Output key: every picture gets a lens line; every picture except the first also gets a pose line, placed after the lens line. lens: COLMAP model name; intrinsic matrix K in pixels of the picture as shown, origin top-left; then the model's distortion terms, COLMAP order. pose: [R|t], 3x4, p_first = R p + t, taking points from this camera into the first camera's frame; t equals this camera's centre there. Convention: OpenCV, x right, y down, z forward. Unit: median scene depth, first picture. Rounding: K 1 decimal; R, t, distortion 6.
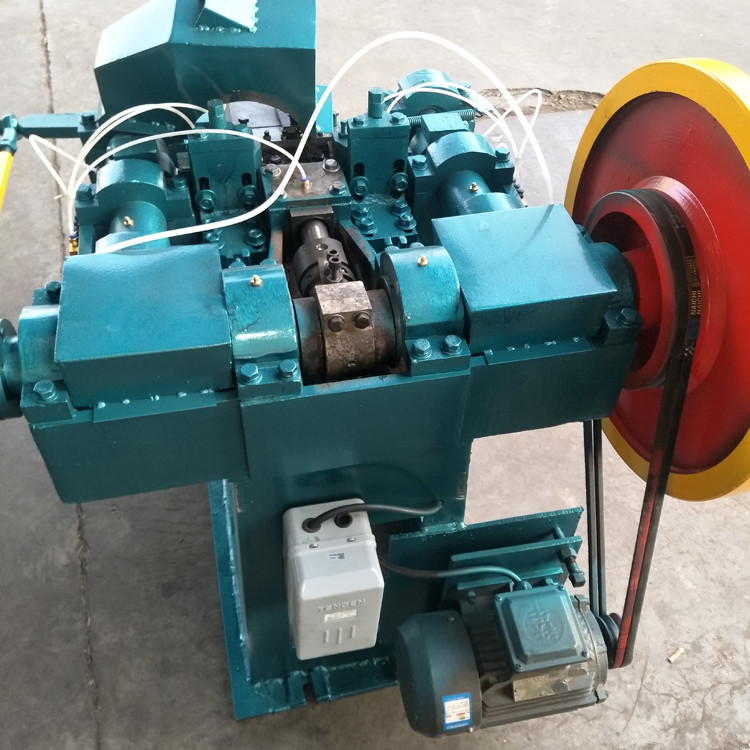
lens RADIAL K [[812.5, 0, 375.0], [0, 812.5, 375.0], [0, 0, 1]] dist [-0.002550, -0.011225]
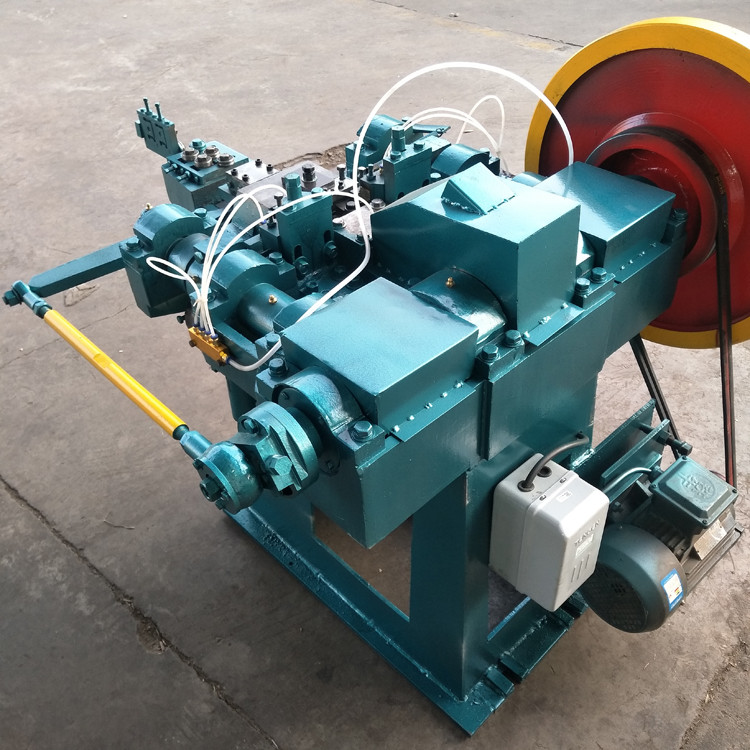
lens RADIAL K [[817.6, 0, 375.0], [0, 817.6, 375.0], [0, 0, 1]] dist [-0.003264, 0.018092]
pose [[0.850107, -0.389129, 0.354819, -0.464635], [0.429465, 0.902220, -0.039489, 0.001440], [-0.304759, 0.185953, 0.934101, -0.015577]]
